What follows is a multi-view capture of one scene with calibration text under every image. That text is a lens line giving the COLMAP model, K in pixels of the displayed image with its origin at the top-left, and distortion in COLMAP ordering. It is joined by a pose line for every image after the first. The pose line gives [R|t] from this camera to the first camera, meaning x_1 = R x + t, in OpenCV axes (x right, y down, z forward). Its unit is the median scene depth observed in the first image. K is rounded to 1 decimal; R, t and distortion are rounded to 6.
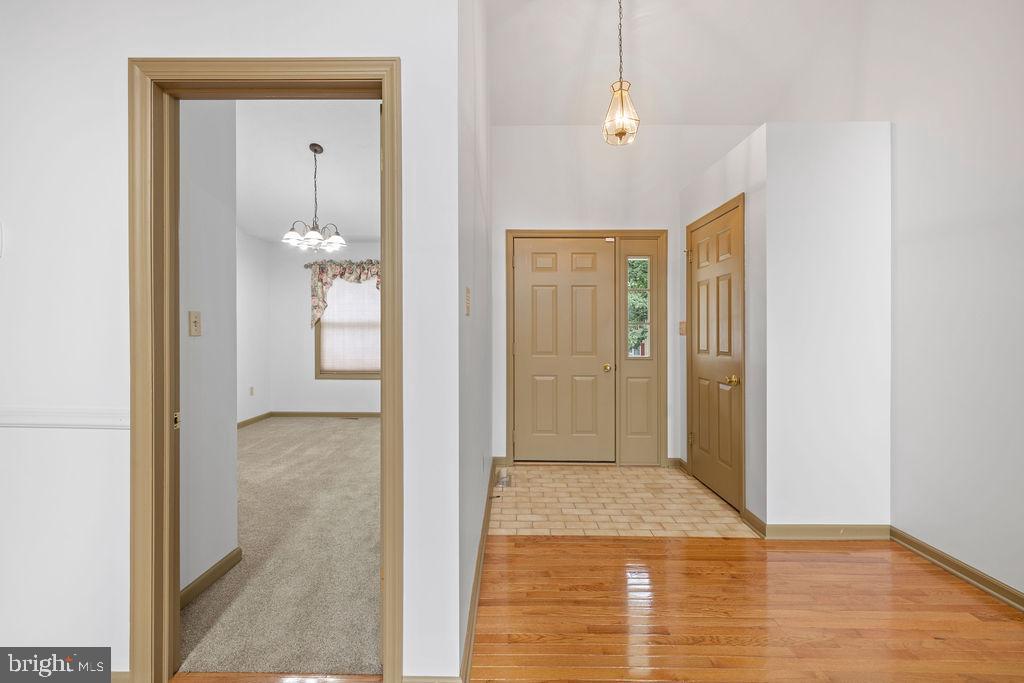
lens RADIAL K [[443.9, 0, 510.6], [0, 443.9, 342.9], [0, 0, 1]] dist [0.003384, -0.000589]
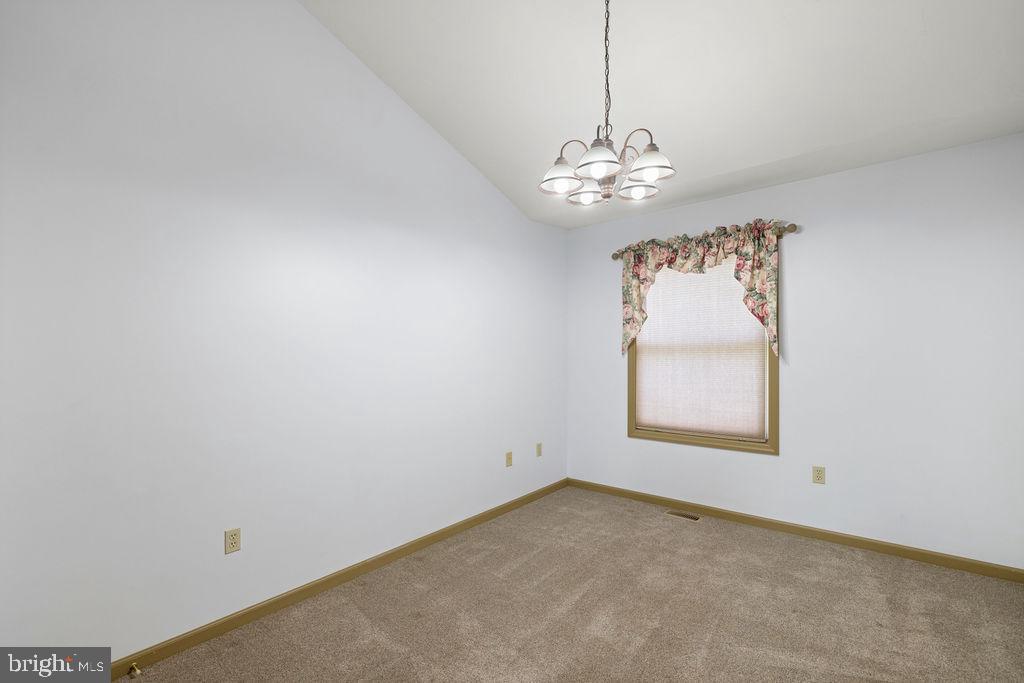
lens RADIAL K [[467.4, 0, 509.9], [0, 467.4, 364.5], [0, 0, 1]] dist [0.000573, -0.000461]
pose [[0.758666, 0.009586, -0.651409, -0.141223], [0.005717, 0.999755, 0.021370, -0.034419], [0.651455, -0.019936, 0.758426, 0.400272]]
